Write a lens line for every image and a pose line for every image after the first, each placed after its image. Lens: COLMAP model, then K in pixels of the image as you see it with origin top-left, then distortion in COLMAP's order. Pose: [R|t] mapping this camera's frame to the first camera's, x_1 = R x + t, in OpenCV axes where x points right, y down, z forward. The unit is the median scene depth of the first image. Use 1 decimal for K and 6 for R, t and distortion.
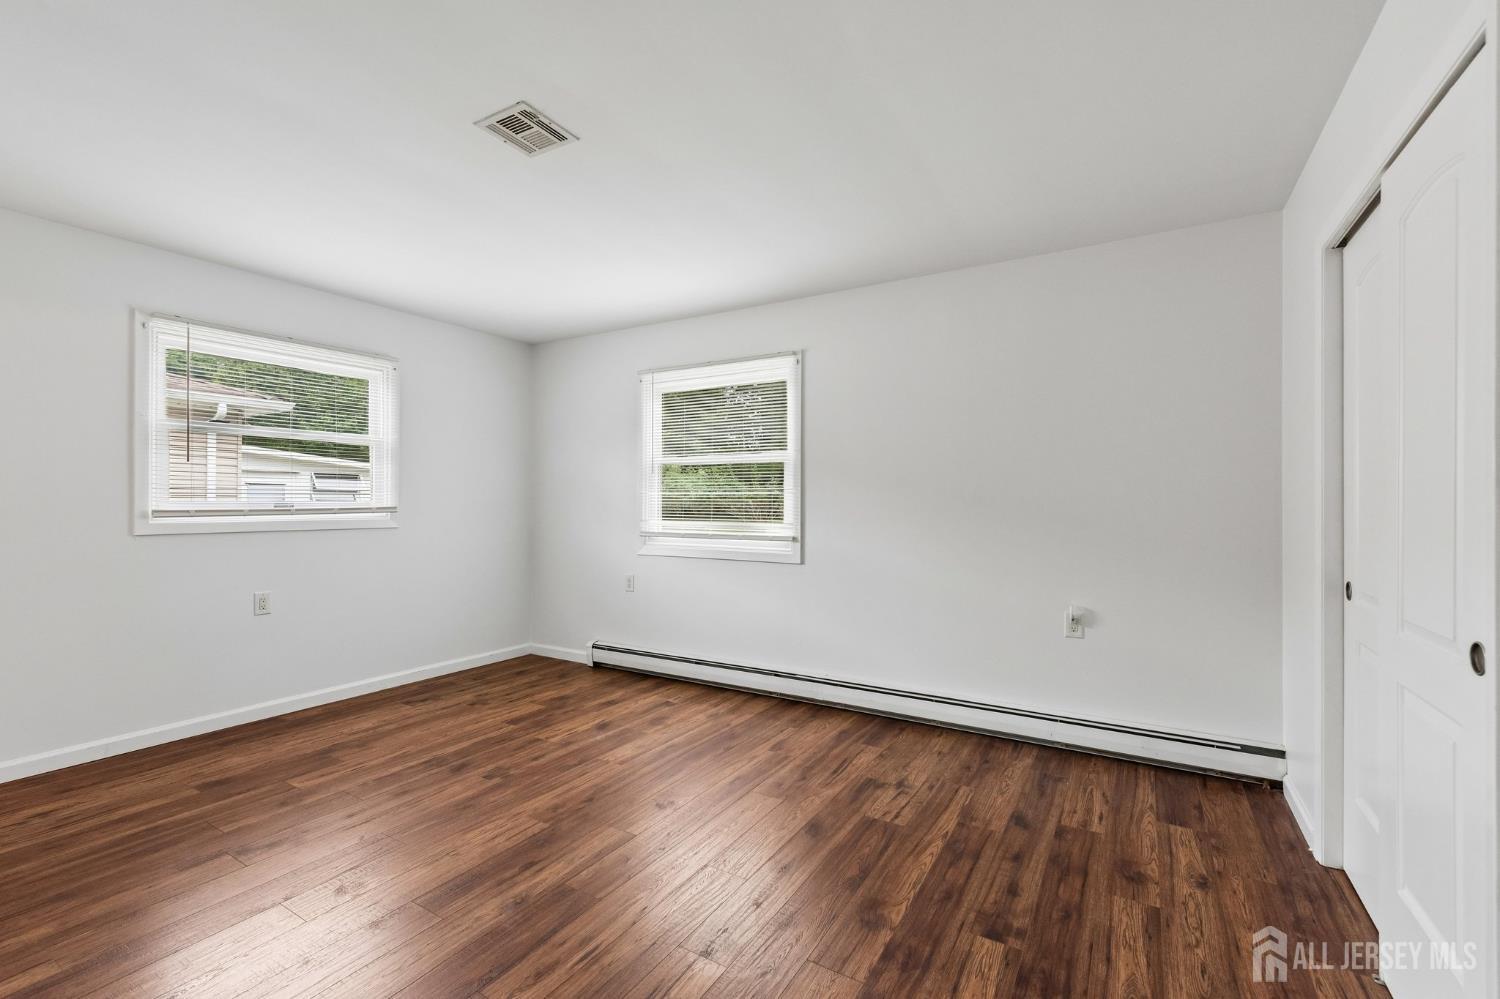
lens RADIAL K [[651.0, 0, 746.3], [0, 651.0, 510.3], [0, 0, 1]] dist [0.000889, 0.000380]
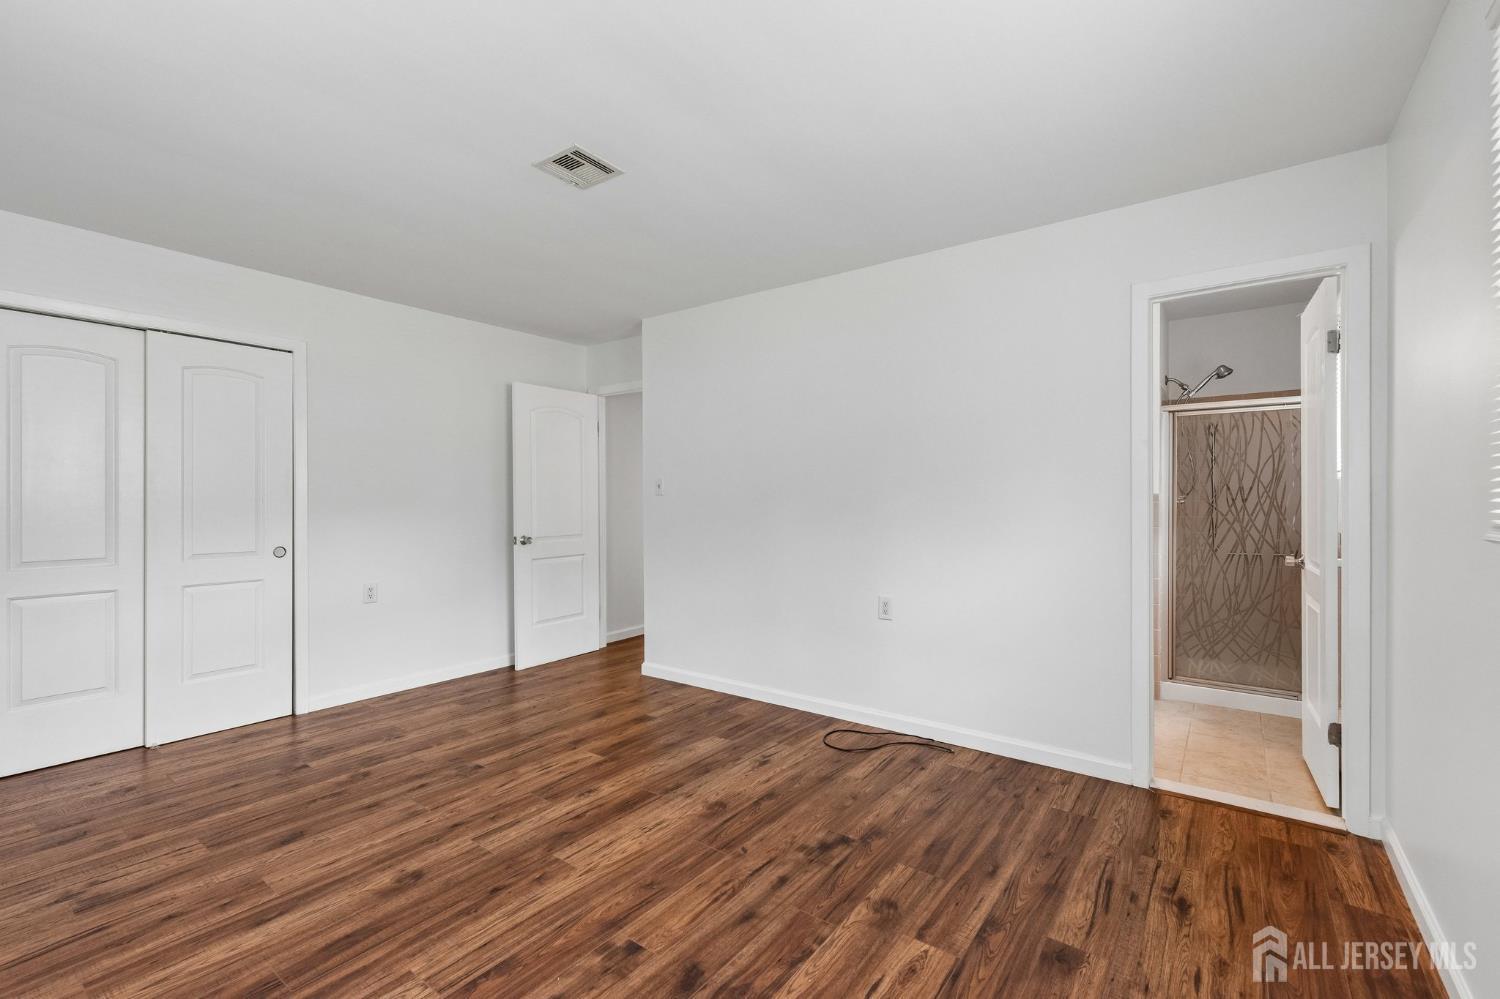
lens RADIAL K [[651.0, 0, 746.3], [0, 651.0, 510.3], [0, 0, 1]] dist [0.000889, 0.000380]
pose [[-0.995461, -0.002200, 0.095143, -0.513109], [0.000481, 0.999604, 0.028146, -0.020614], [-0.095167, 0.028064, -0.995066, 1.459186]]
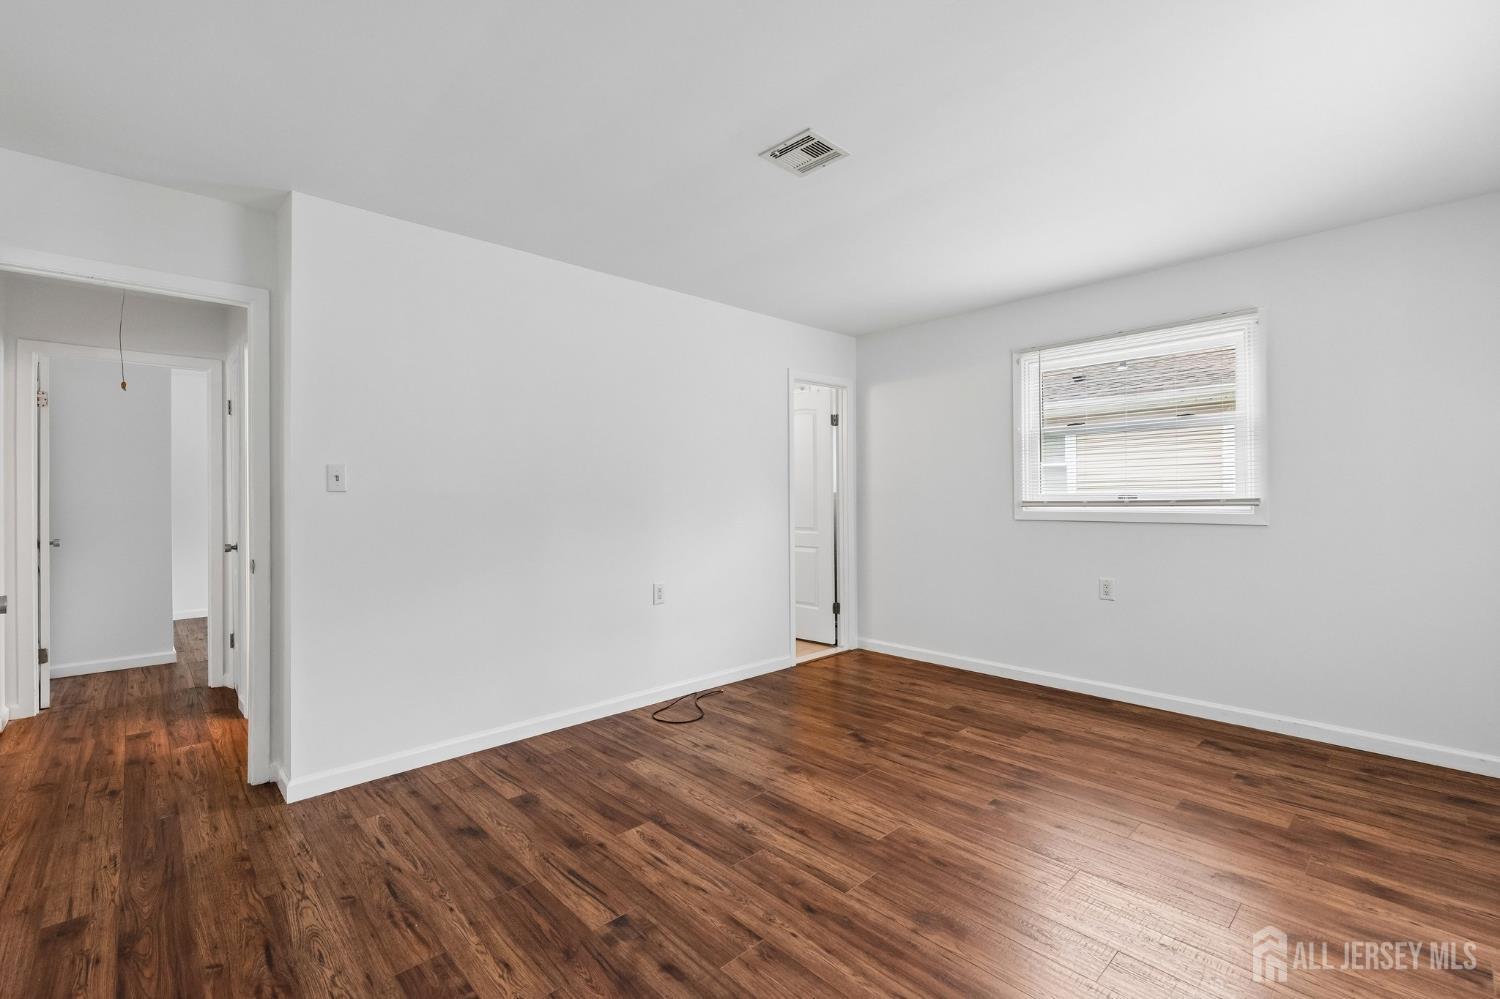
lens RADIAL K [[651.0, 0, 746.3], [0, 651.0, 510.3], [0, 0, 1]] dist [0.000889, 0.000380]
pose [[-0.268755, 0.020441, -0.962992, 0.503598], [-0.001684, 0.999763, 0.021692, -0.009972], [0.963207, 0.007452, -0.268657, 0.831278]]
